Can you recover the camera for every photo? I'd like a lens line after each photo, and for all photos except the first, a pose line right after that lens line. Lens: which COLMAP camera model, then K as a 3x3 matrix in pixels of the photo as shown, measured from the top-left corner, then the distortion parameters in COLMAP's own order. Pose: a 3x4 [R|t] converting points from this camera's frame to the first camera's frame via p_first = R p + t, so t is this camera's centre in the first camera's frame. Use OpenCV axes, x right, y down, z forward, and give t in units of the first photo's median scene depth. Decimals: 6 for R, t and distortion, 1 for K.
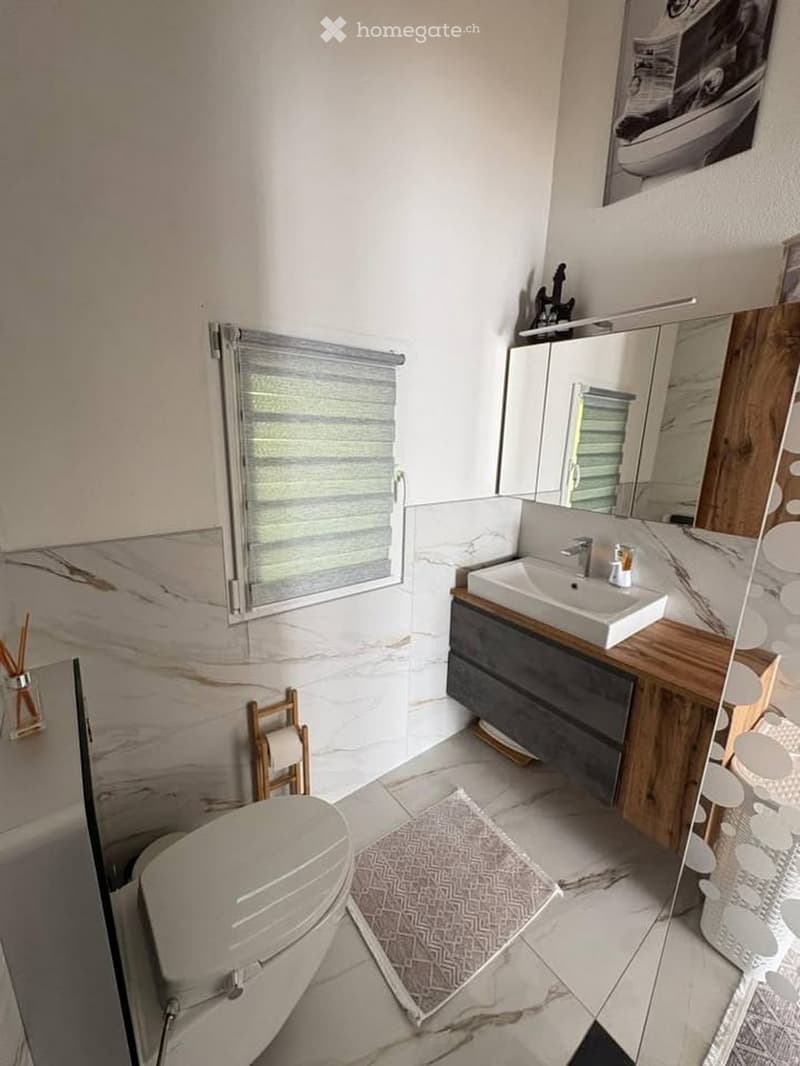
lens RADIAL K [[425.2, 0, 400.0], [0, 425.2, 533.0], [0, 0, 1]] dist [-0.000858, -0.000650]
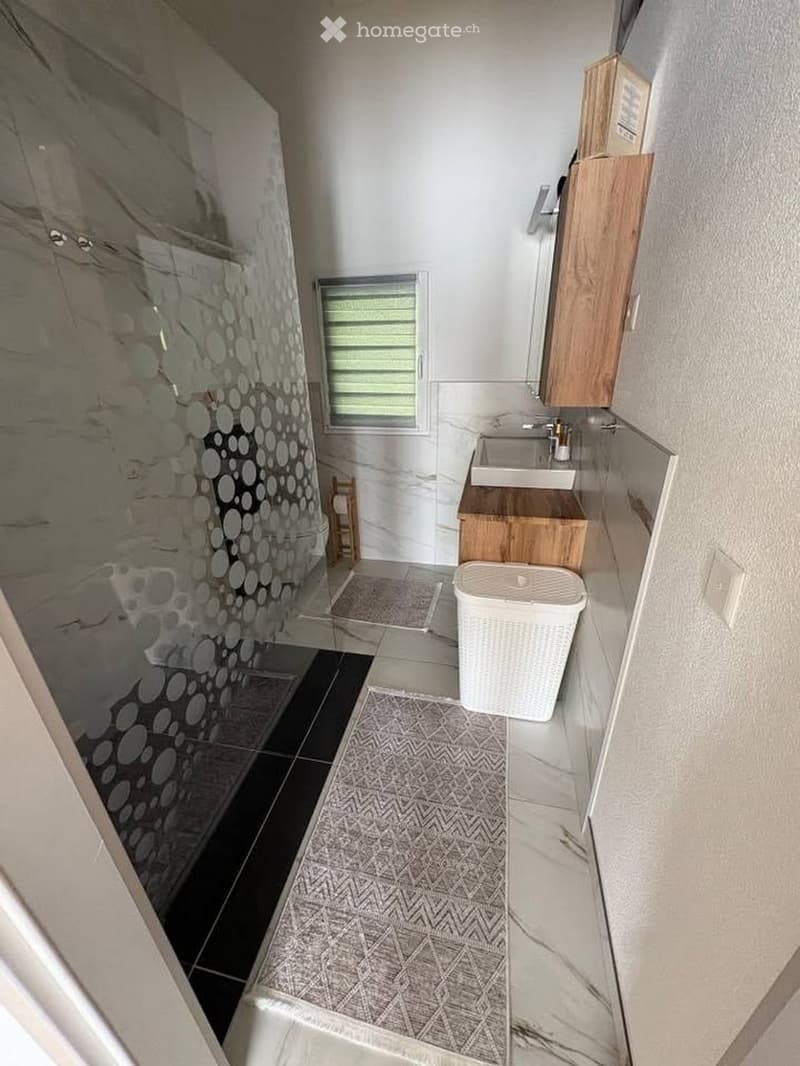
lens RADIAL K [[425.2, 0, 400.0], [0, 425.2, 533.0], [0, 0, 1]] dist [-0.000858, -0.000650]
pose [[0.635936, 0.277308, -0.720198, 1.327560], [-0.142993, 0.959392, 0.243145, 0.113931], [0.758378, -0.051642, 0.649765, -0.087762]]
